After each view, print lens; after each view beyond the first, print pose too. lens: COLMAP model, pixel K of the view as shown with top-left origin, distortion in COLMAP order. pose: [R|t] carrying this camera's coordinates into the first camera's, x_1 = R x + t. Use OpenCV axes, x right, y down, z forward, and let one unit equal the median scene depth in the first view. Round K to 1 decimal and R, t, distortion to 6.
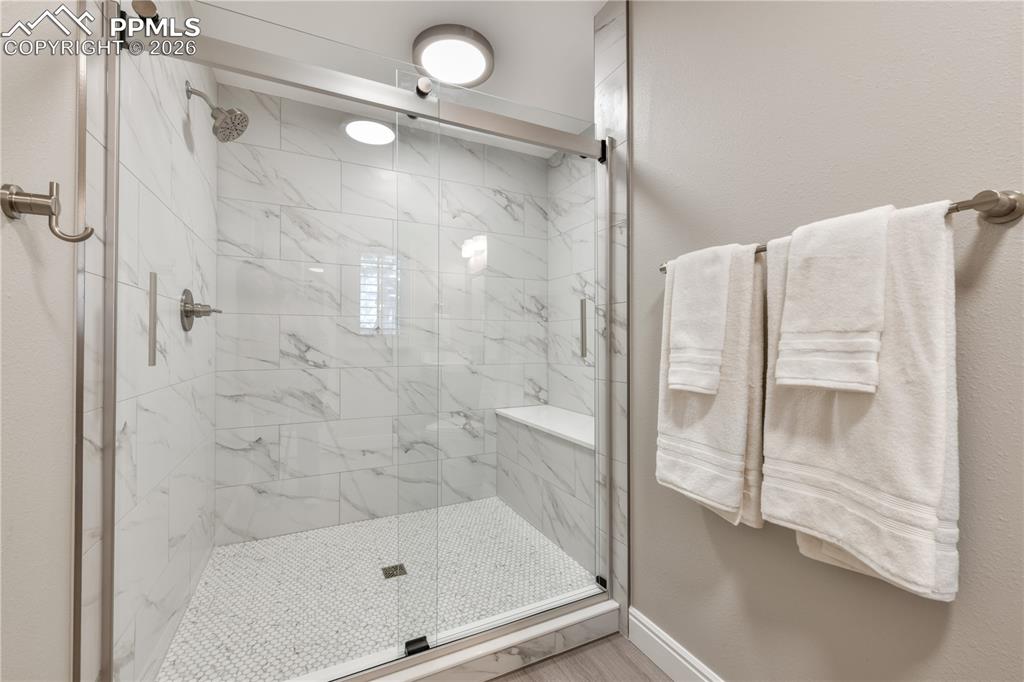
lens RADIAL K [[421.9, 0, 510.9], [0, 421.9, 338.1], [0, 0, 1]] dist [0.000721, -0.000107]
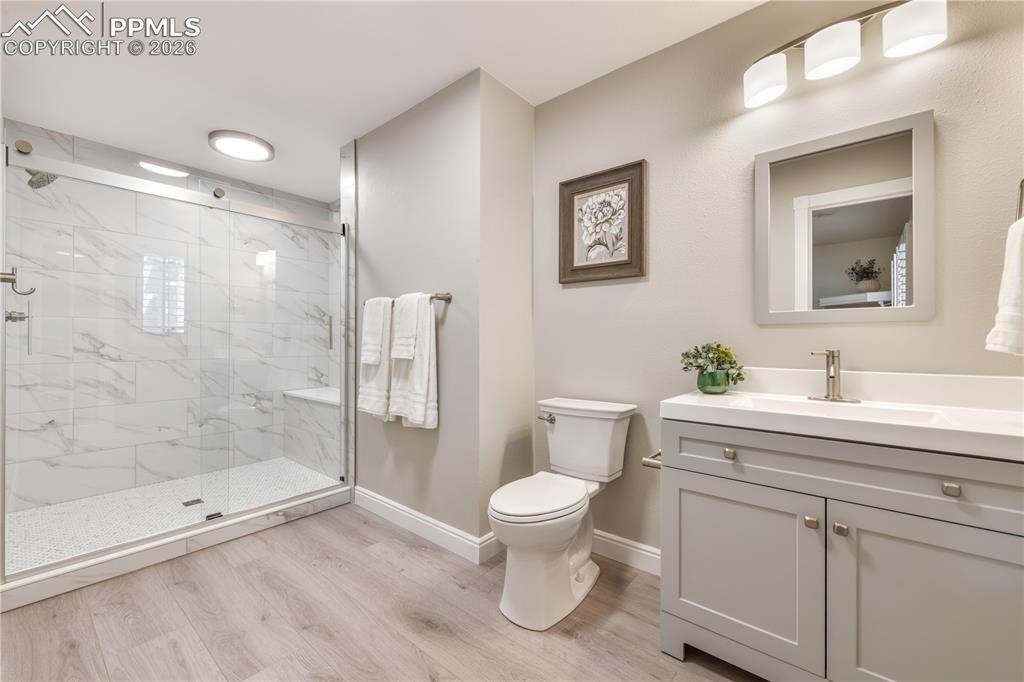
lens RADIAL K [[409.5, 0, 510.4], [0, 409.5, 339.3], [0, 0, 1]] dist [0.002740, -0.000123]
pose [[0.911893, 0.002105, 0.410423, 0.127515], [-0.006086, 0.999946, 0.008393, -0.011996], [-0.410383, -0.010151, 0.911857, -0.680112]]
